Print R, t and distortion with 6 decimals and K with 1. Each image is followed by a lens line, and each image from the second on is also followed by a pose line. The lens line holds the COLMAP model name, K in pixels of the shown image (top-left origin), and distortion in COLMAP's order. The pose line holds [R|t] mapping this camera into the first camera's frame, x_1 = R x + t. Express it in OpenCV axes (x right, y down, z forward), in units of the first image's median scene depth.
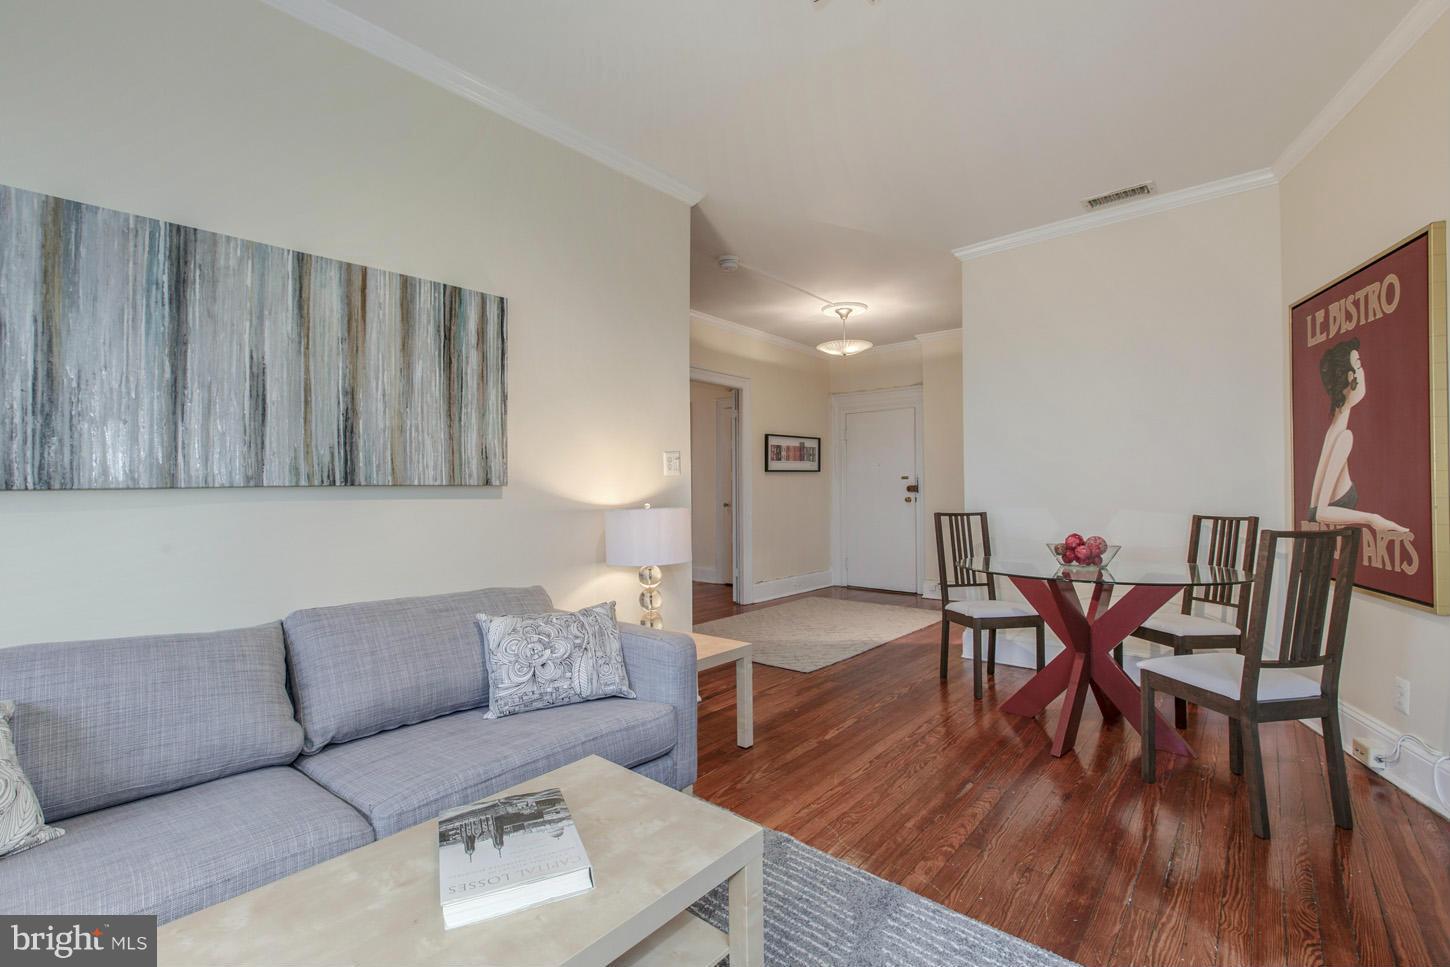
lens RADIAL K [[655.3, 0, 720.9], [0, 655.3, 486.1], [0, 0, 1]] dist [0.002907, -0.000896]
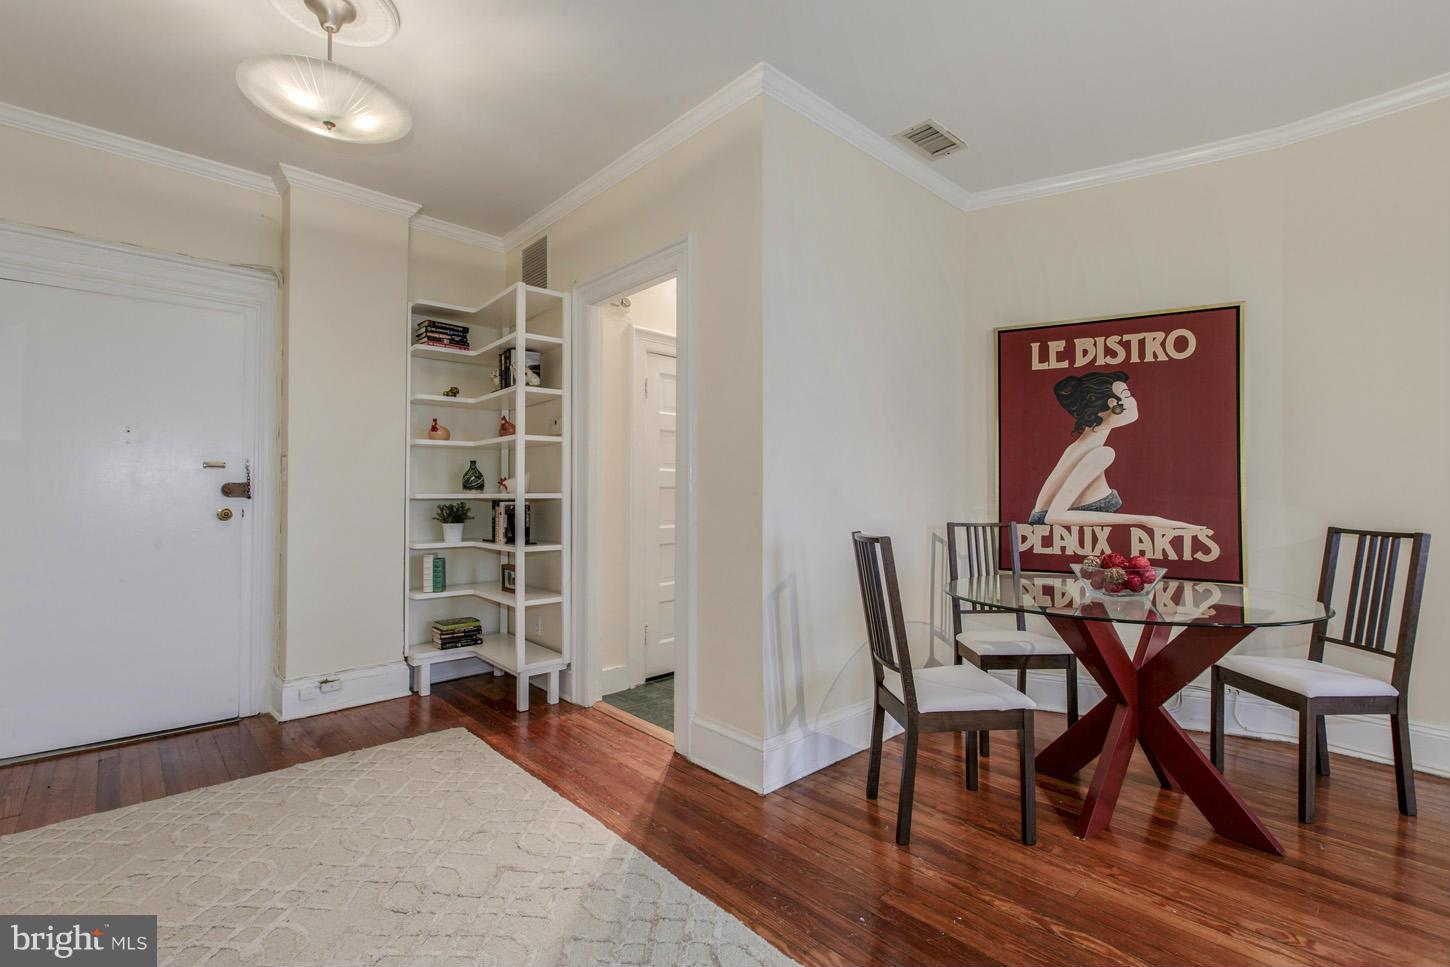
lens RADIAL K [[655.3, 0, 733.0], [0, 655.3, 478.1], [0, 0, 1]] dist [0.002907, -0.000896]
pose [[0.134390, 0.007956, 0.990897, -0.321819], [-0.009577, 0.999932, -0.006729, -0.012928], [-0.990882, -0.008585, 0.134457, 1.488140]]
